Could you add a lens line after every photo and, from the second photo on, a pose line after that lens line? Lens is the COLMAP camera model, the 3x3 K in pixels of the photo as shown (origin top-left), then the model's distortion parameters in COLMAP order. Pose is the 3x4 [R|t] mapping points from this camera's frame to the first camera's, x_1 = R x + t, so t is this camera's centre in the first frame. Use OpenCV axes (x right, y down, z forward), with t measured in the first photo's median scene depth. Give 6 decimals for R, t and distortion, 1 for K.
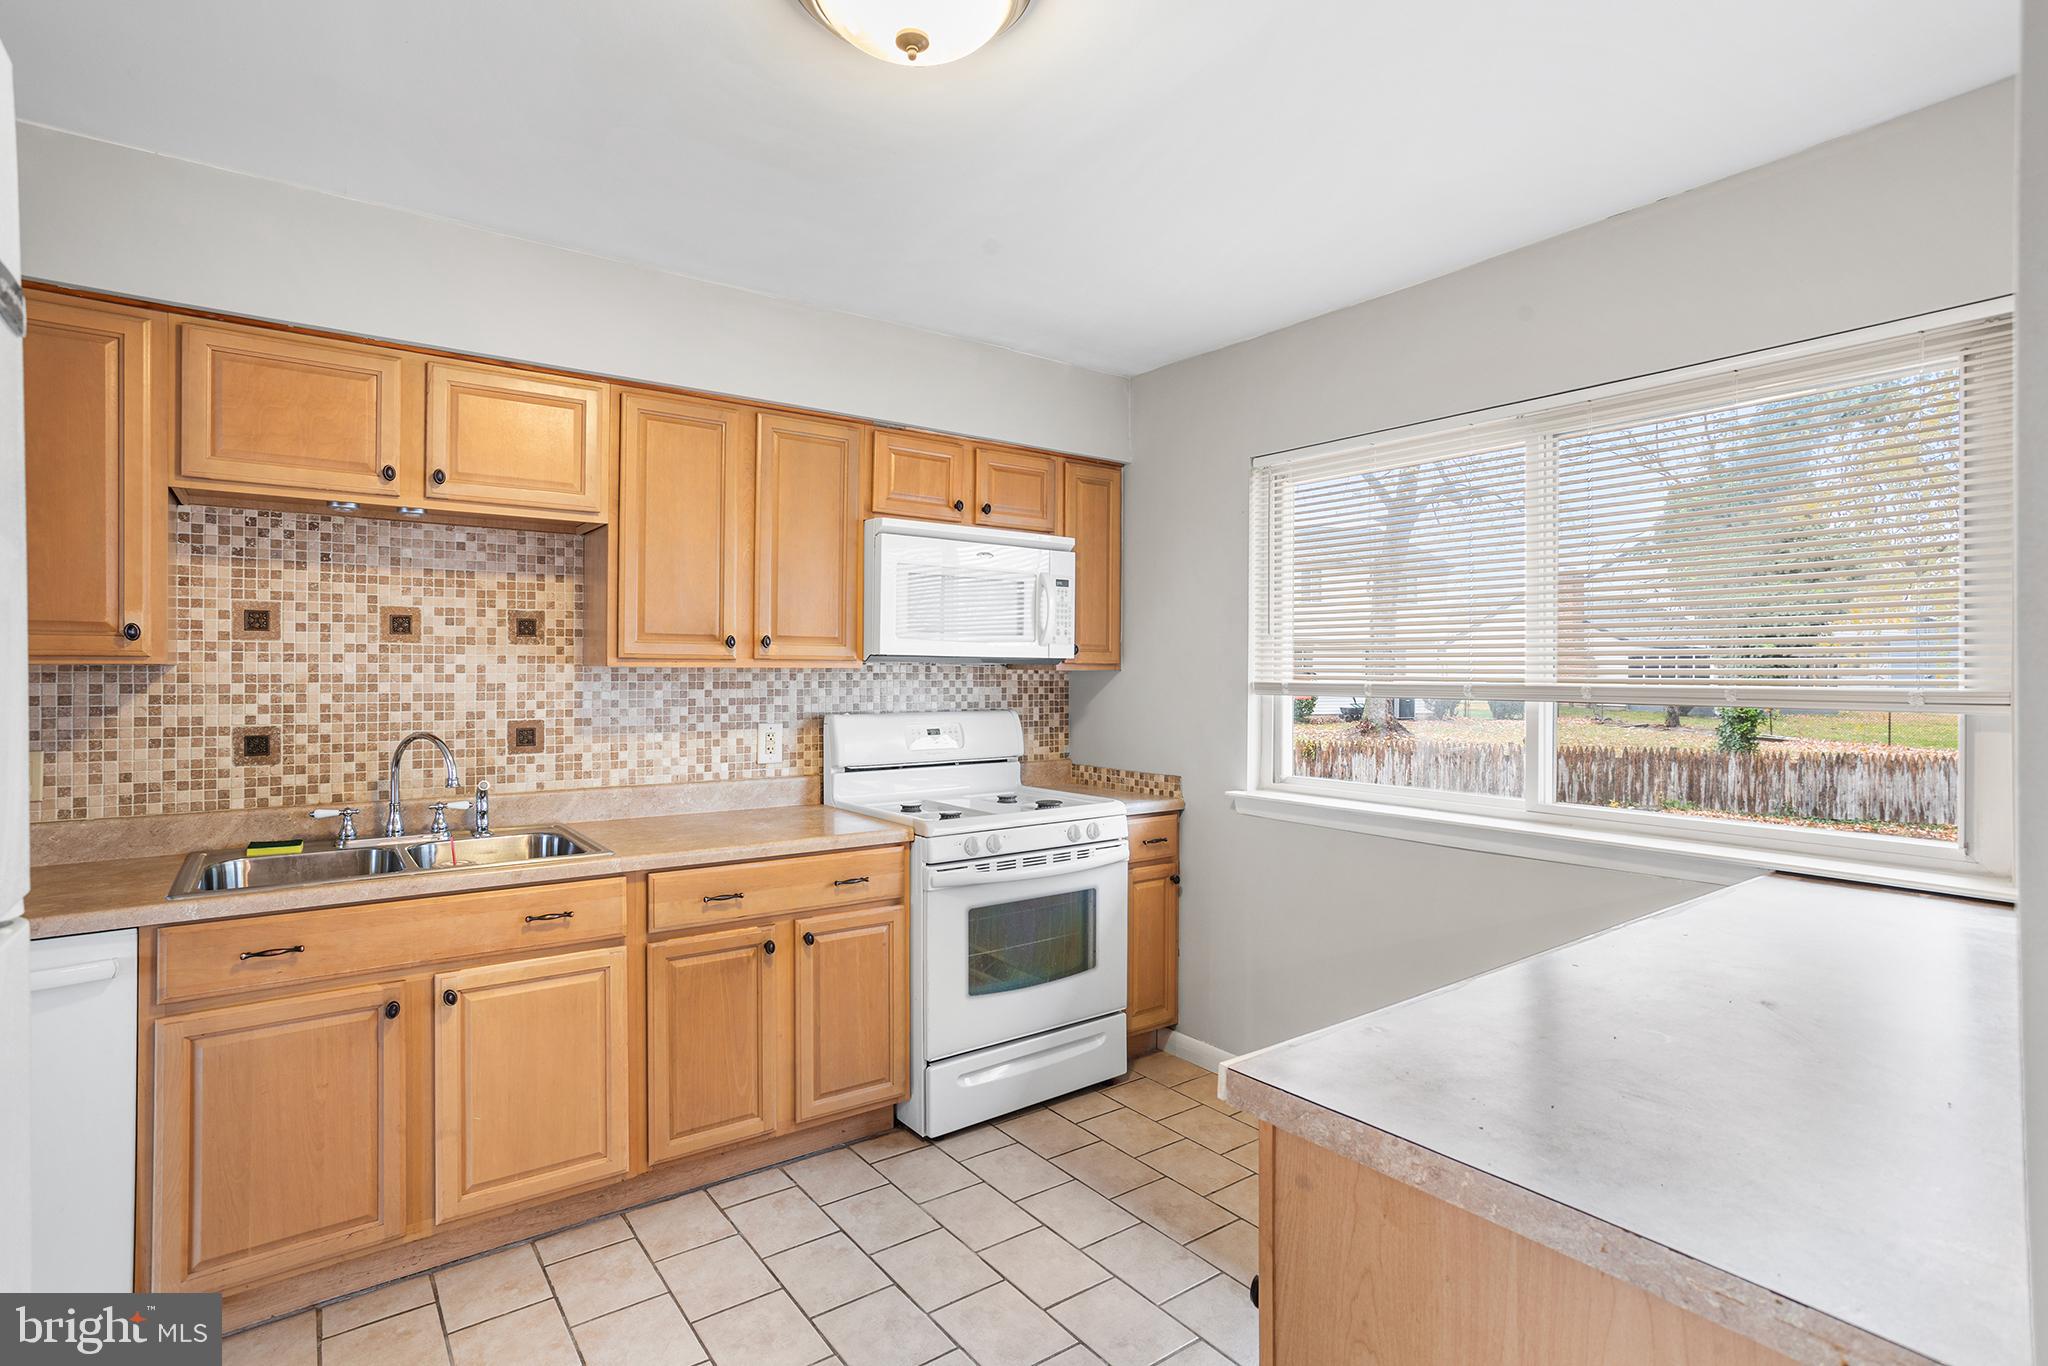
lens RADIAL K [[1003.0, 0, 1008.6], [0, 1003.0, 667.6], [0, 0, 1]] dist [-0.030839, 0.023094]
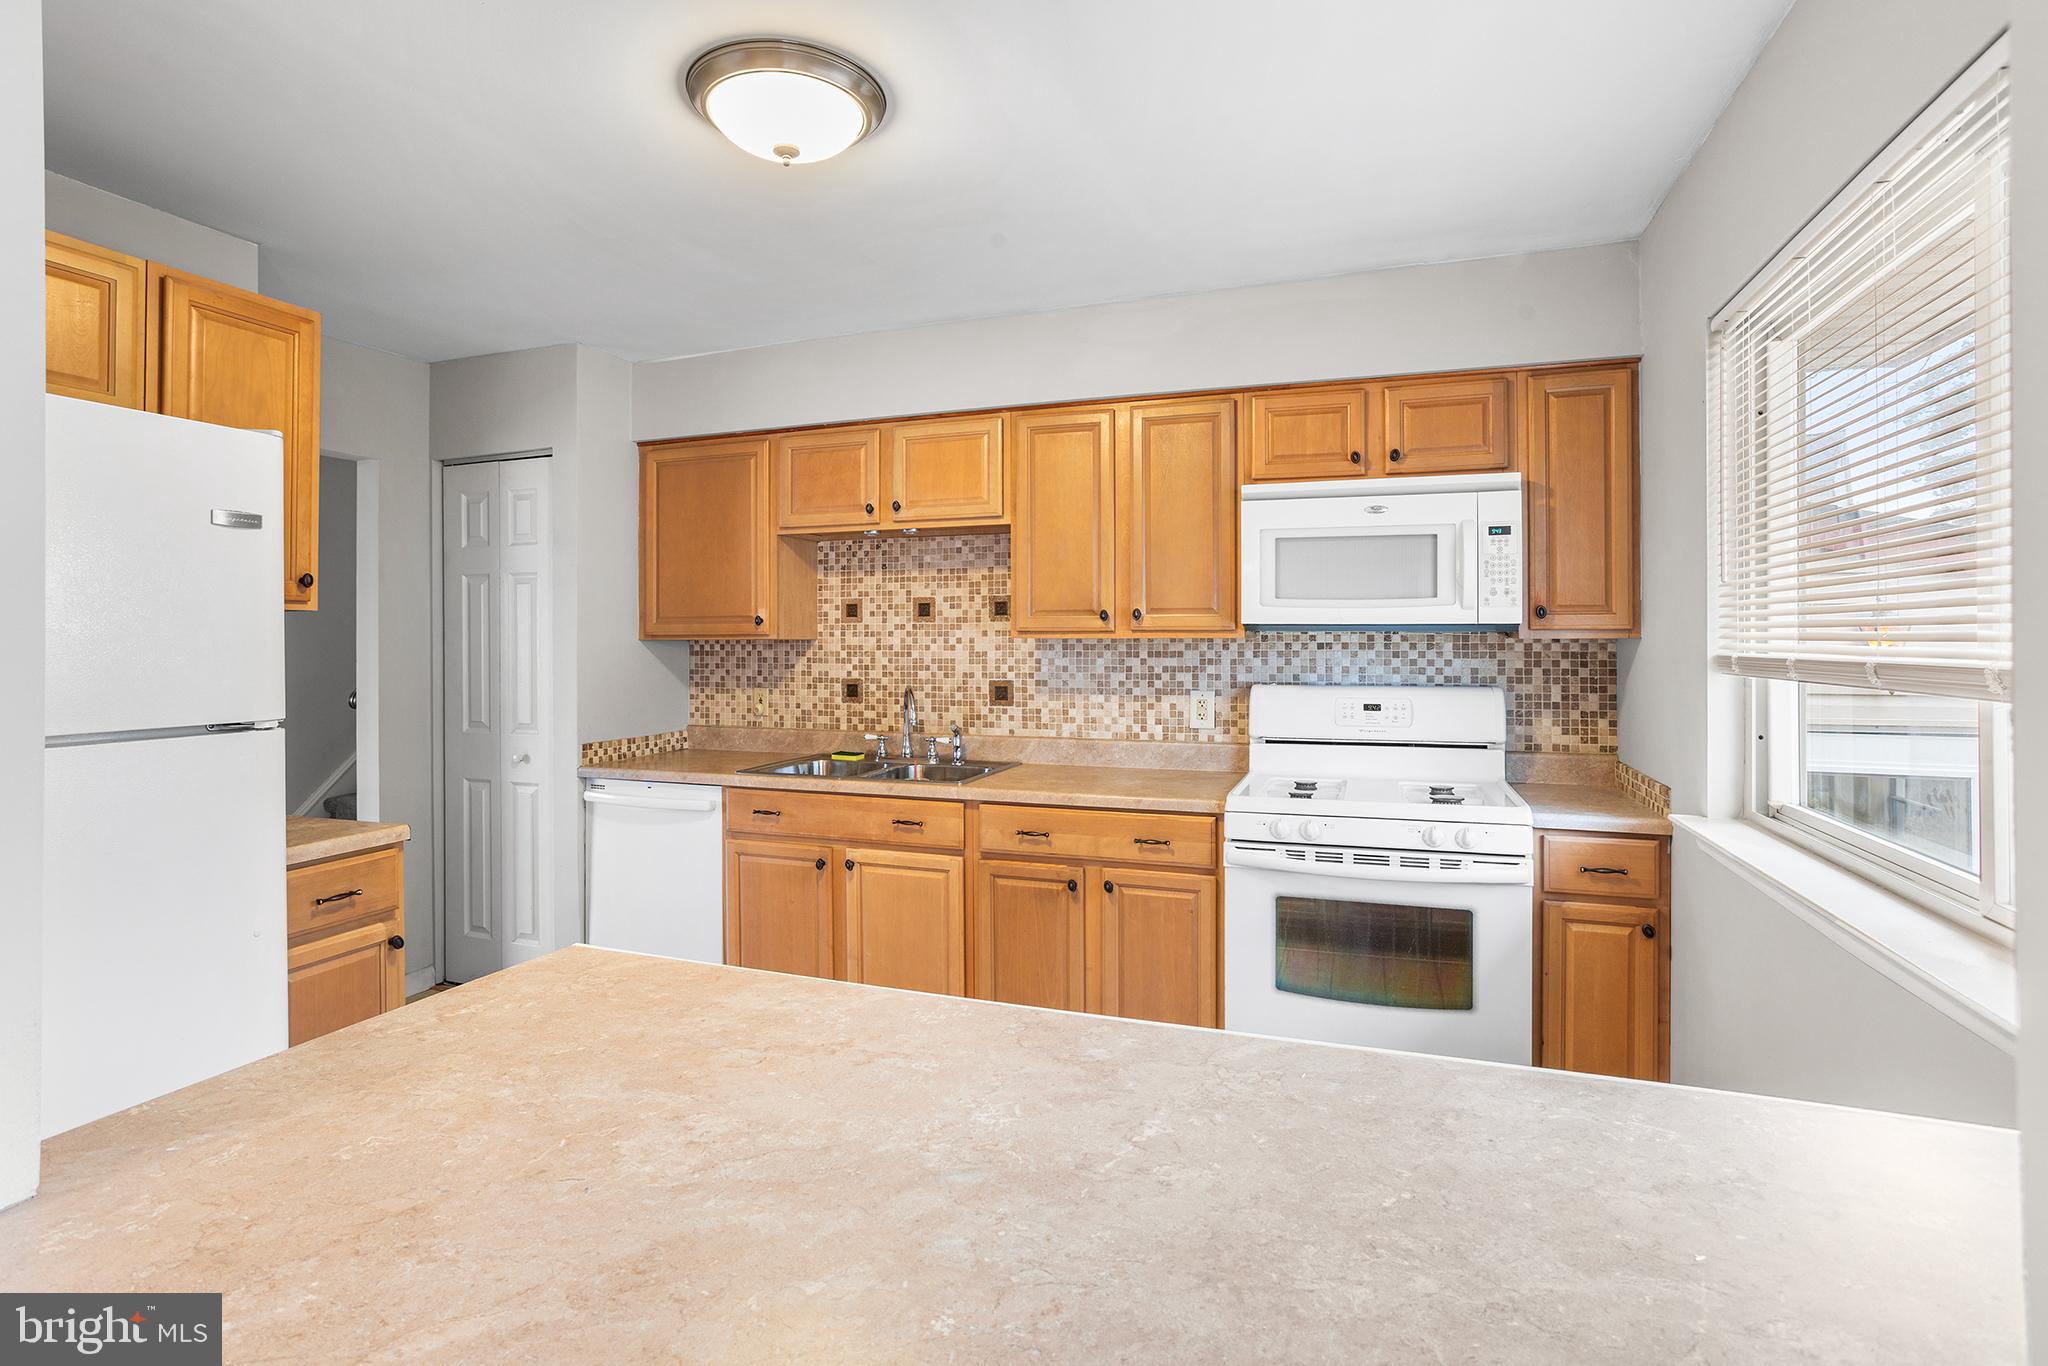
lens RADIAL K [[1003.0, 0, 1007.7], [0, 1003.0, 630.0], [0, 0, 1]] dist [-0.030839, 0.023094]
pose [[0.564966, -0.013225, -0.825008, 0.585979], [0.006953, 0.999912, -0.011267, 0.002484], [0.825085, 0.000630, 0.565008, 0.265559]]
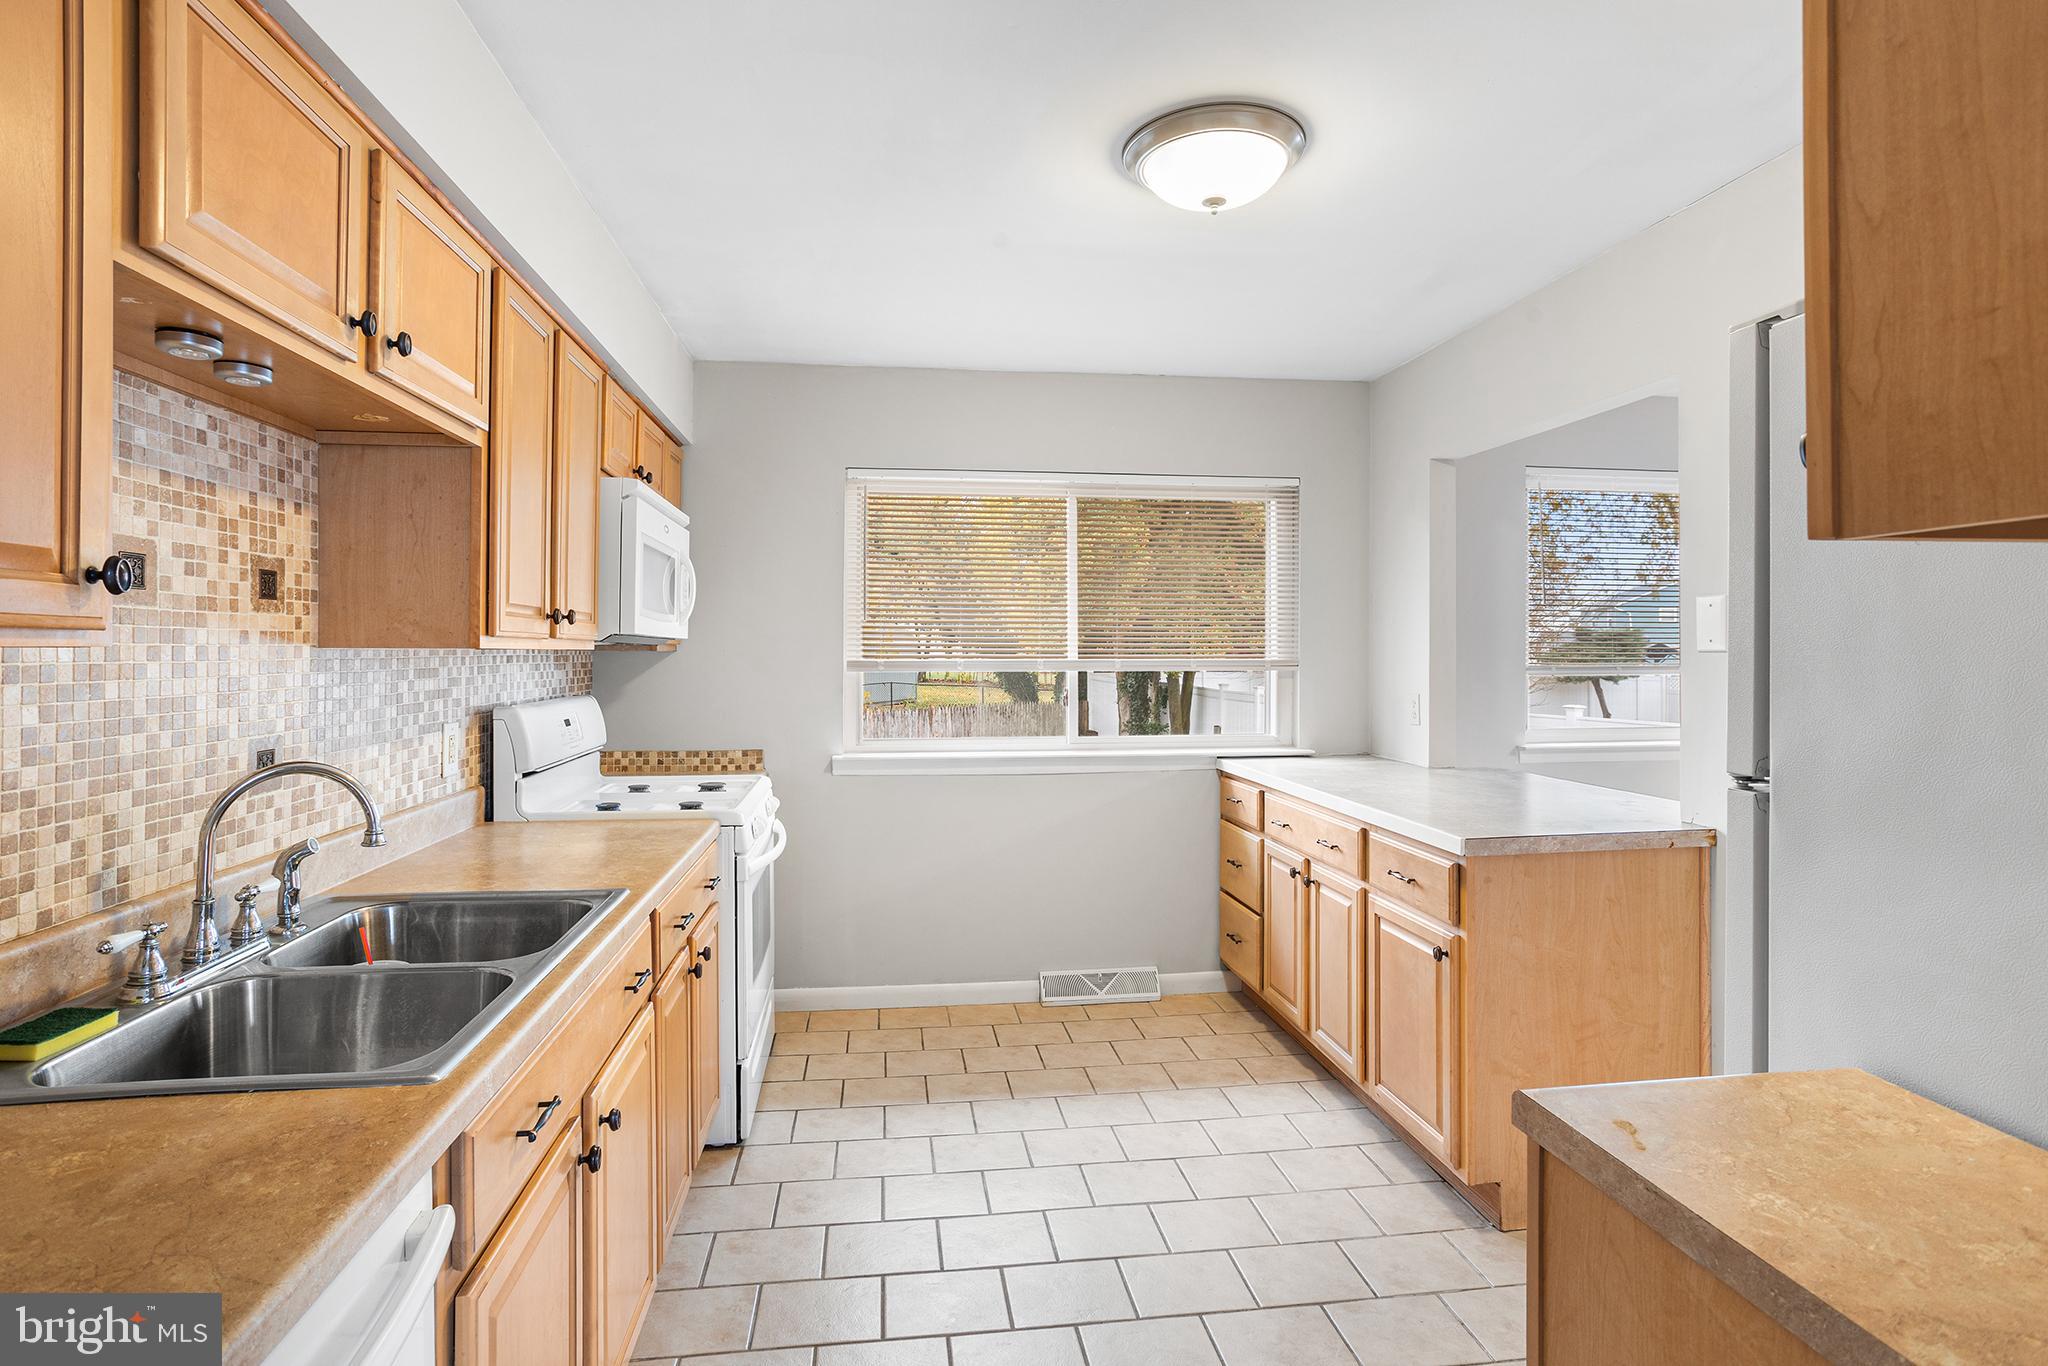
lens RADIAL K [[1003.0, 0, 1013.7], [0, 1003.0, 636.6], [0, 0, 1]] dist [-0.030839, 0.023094]
pose [[0.482248, 0.007634, 0.876002, -0.779260], [-0.000195, 0.999963, -0.008607, -0.003247], [-0.876035, 0.003980, 0.482231, 0.305375]]
